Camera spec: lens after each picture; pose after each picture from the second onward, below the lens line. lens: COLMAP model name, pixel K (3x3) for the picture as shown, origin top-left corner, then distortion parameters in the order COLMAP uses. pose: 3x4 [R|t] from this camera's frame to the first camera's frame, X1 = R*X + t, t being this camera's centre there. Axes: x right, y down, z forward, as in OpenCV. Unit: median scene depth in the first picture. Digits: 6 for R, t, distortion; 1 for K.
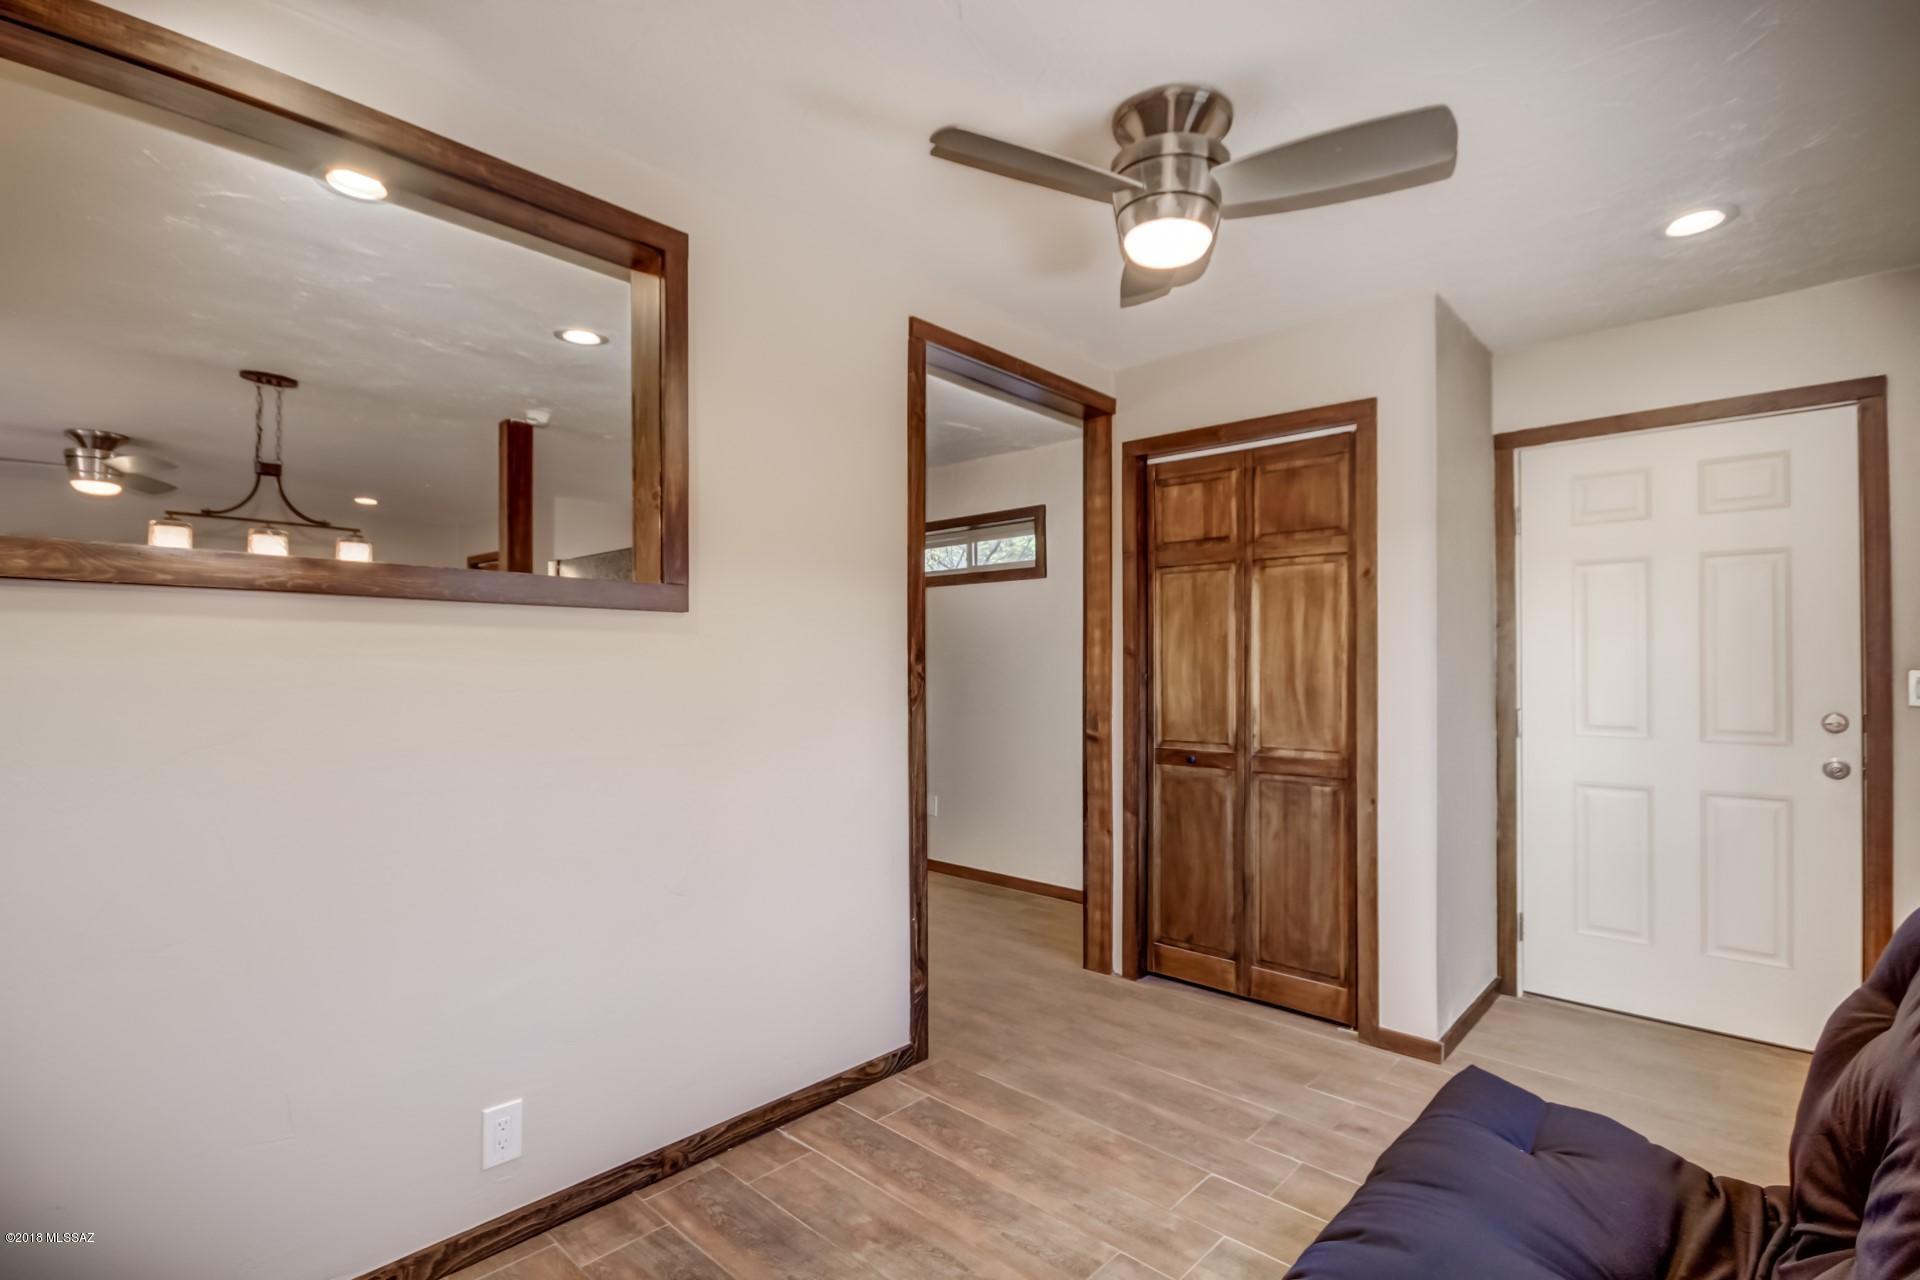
lens RADIAL K [[912.0, 0, 946.2], [0, 912.0, 662.6], [0, 0, 1]] dist [0.002188, -0.000158]
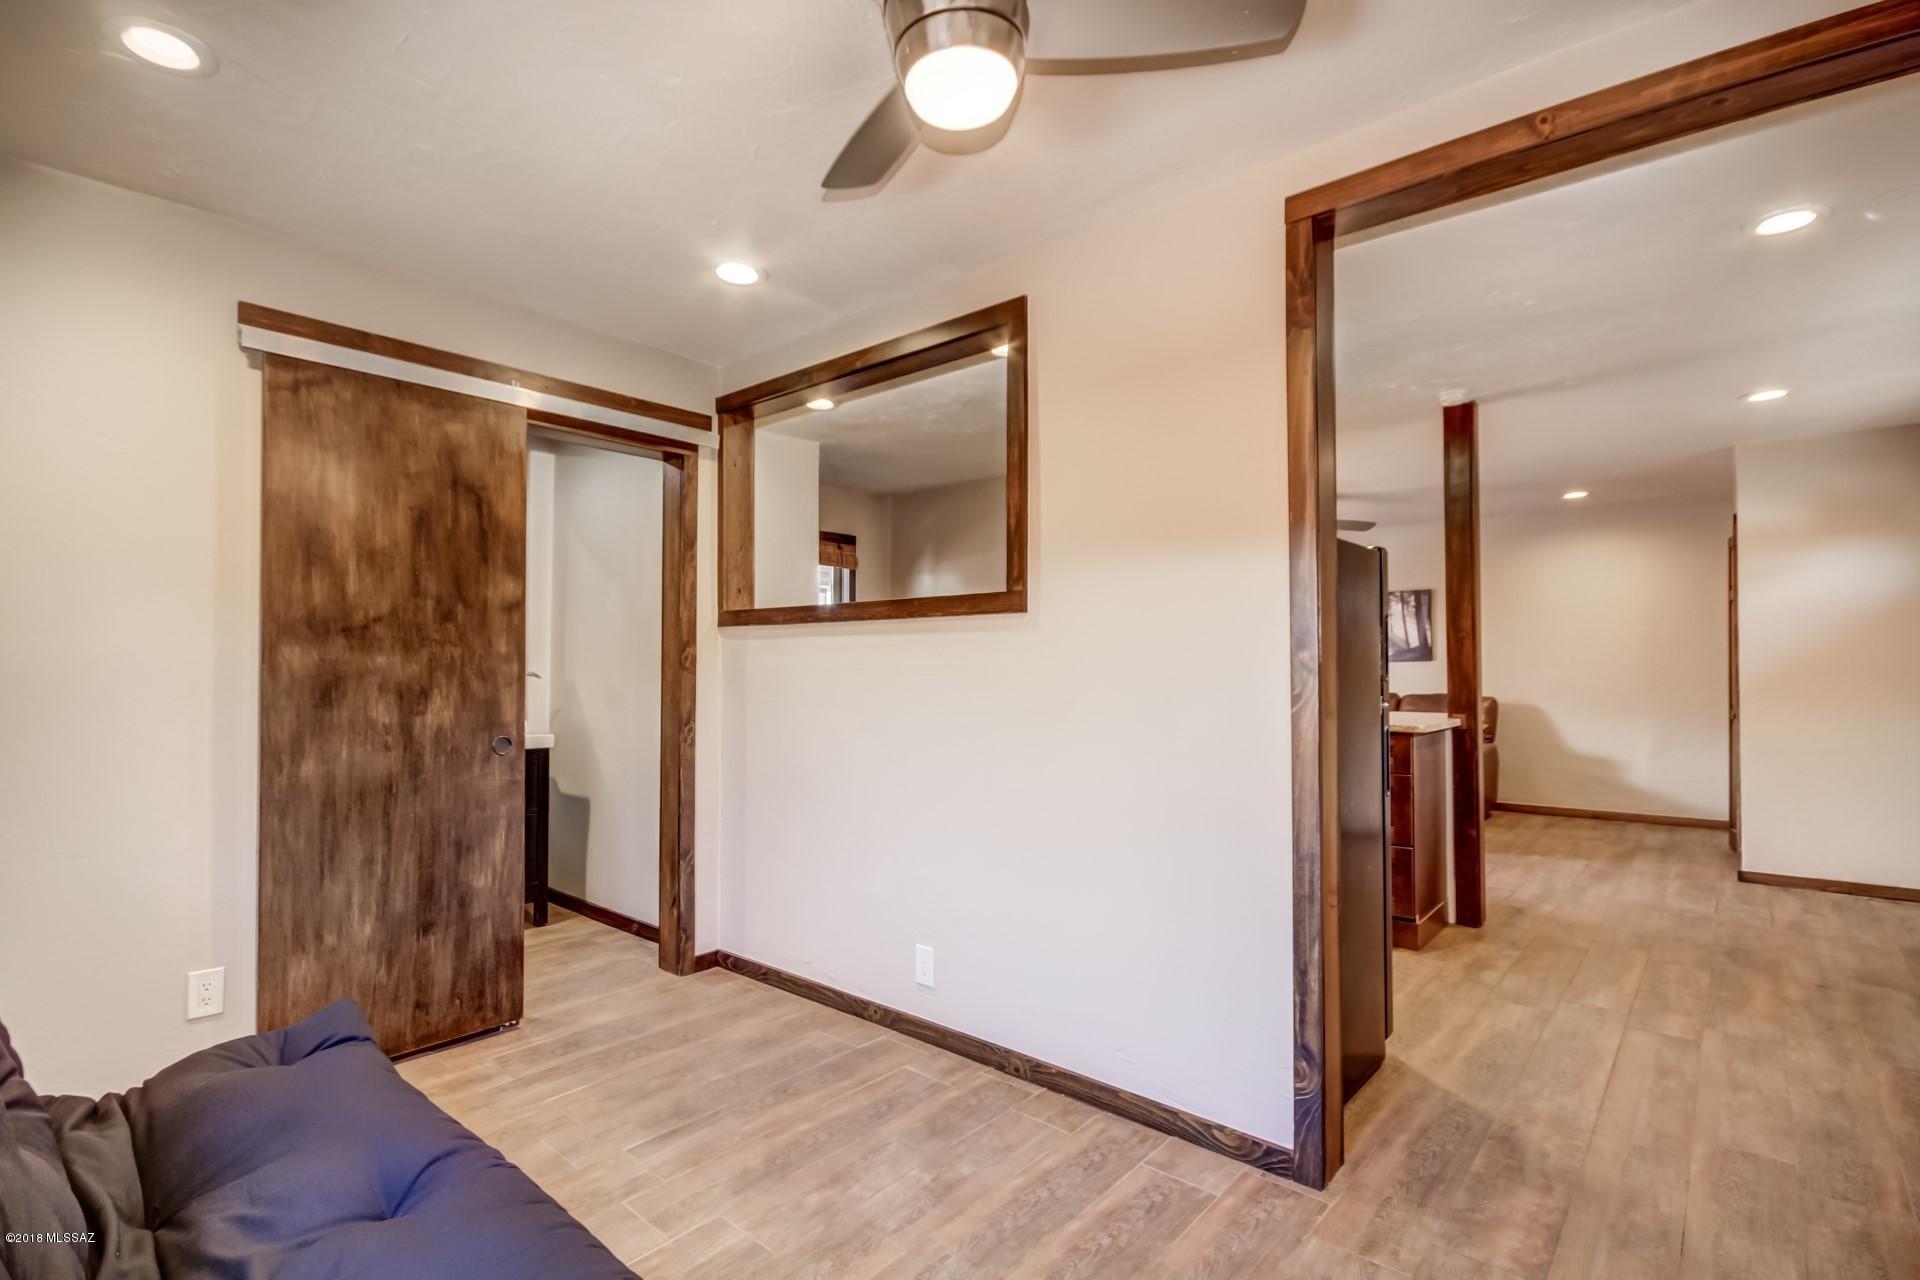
lens RADIAL K [[893.4, 0, 938.0], [0, 893.4, 651.8], [0, 0, 1]] dist [0.001354, 0.000072]
pose [[0.030873, -0.015050, -0.999410, 0.839073], [-0.000473, 0.999886, -0.015072, 0.015941], [0.999523, 0.000938, 0.030862, 0.813630]]
